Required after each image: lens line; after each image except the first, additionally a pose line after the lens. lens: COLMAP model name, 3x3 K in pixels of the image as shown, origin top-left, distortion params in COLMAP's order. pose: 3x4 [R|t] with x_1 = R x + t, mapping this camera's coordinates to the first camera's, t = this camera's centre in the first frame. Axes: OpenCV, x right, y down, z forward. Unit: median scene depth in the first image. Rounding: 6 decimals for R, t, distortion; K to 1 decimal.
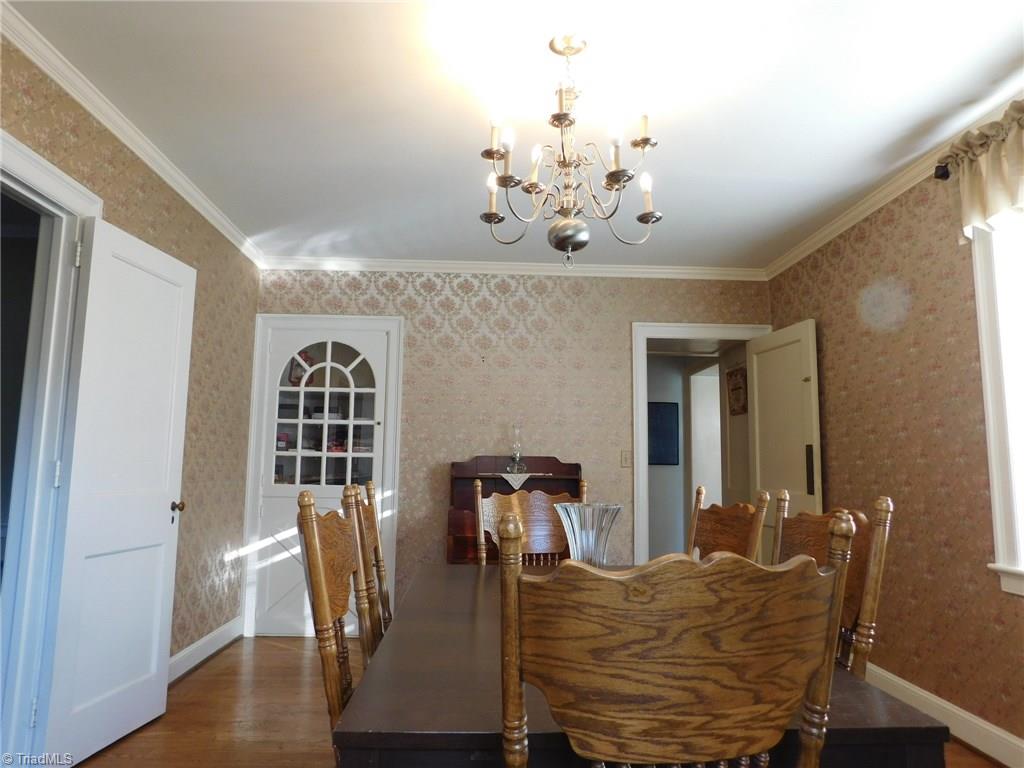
lens RADIAL K [[674.9, 0, 512.0], [0, 674.9, 384.0], [0, 0, 1]] dist [-0.067252, 0.060008]
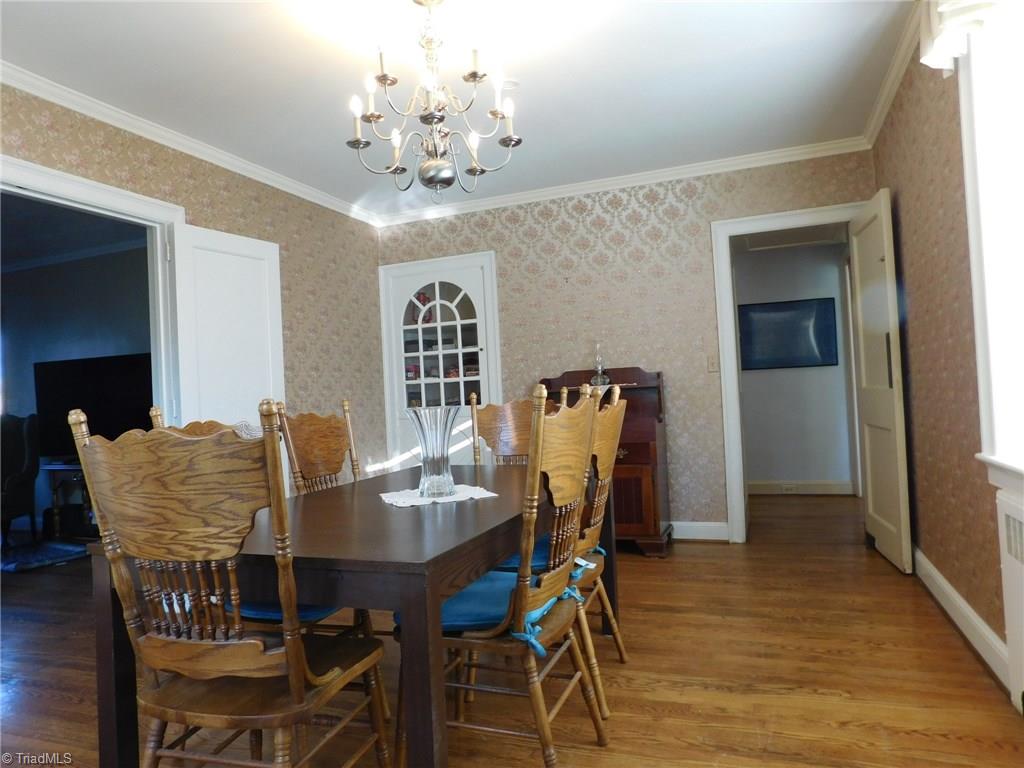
lens RADIAL K [[674.9, 0, 512.0], [0, 674.9, 384.0], [0, 0, 1]] dist [-0.067252, 0.060008]
pose [[0.912453, -0.067351, -0.403600, 0.299103], [0.113325, 0.989373, 0.091101, 0.018598], [0.393175, -0.128864, 0.910389, -0.011791]]
